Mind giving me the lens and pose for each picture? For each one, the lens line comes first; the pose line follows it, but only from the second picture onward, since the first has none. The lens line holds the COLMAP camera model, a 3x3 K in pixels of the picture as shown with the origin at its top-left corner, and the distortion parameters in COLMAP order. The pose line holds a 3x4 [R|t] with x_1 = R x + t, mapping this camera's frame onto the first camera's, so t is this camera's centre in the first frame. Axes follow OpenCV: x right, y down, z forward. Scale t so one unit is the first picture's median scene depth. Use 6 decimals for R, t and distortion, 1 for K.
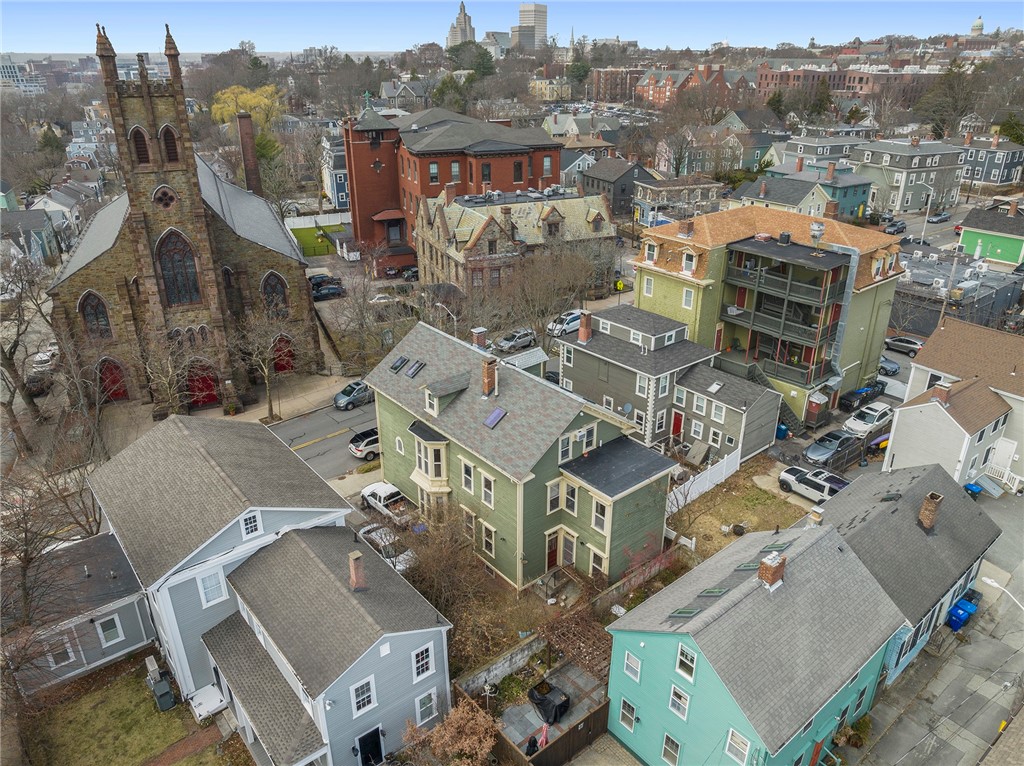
lens RADIAL K [[719.6, 0, 512.0], [0, 719.6, 381.8], [0, 0, 1]] dist [-0.012466, -0.002971]
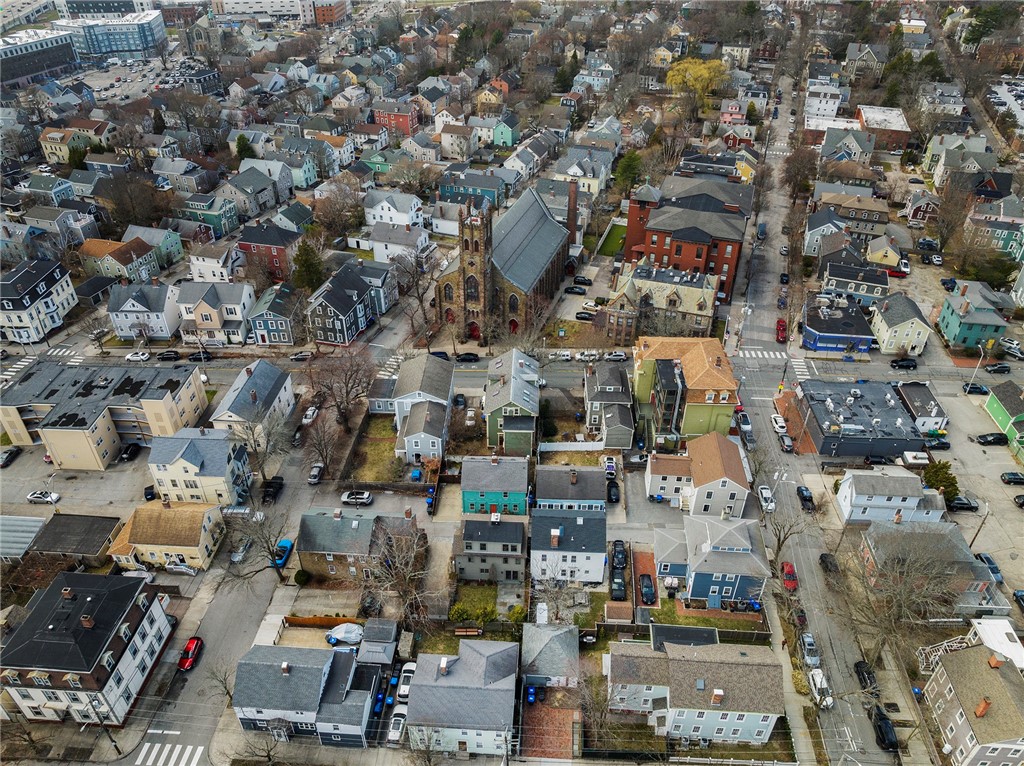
lens RADIAL K [[719.6, 0, 509.4], [0, 719.6, 383.5], [0, 0, 1]] dist [-0.012466, -0.002971]
pose [[0.751230, 0.385335, -0.535883, 1.229980], [-0.278153, 0.921102, 0.272402, -0.627580], [0.598568, -0.055579, 0.799141, -1.066616]]
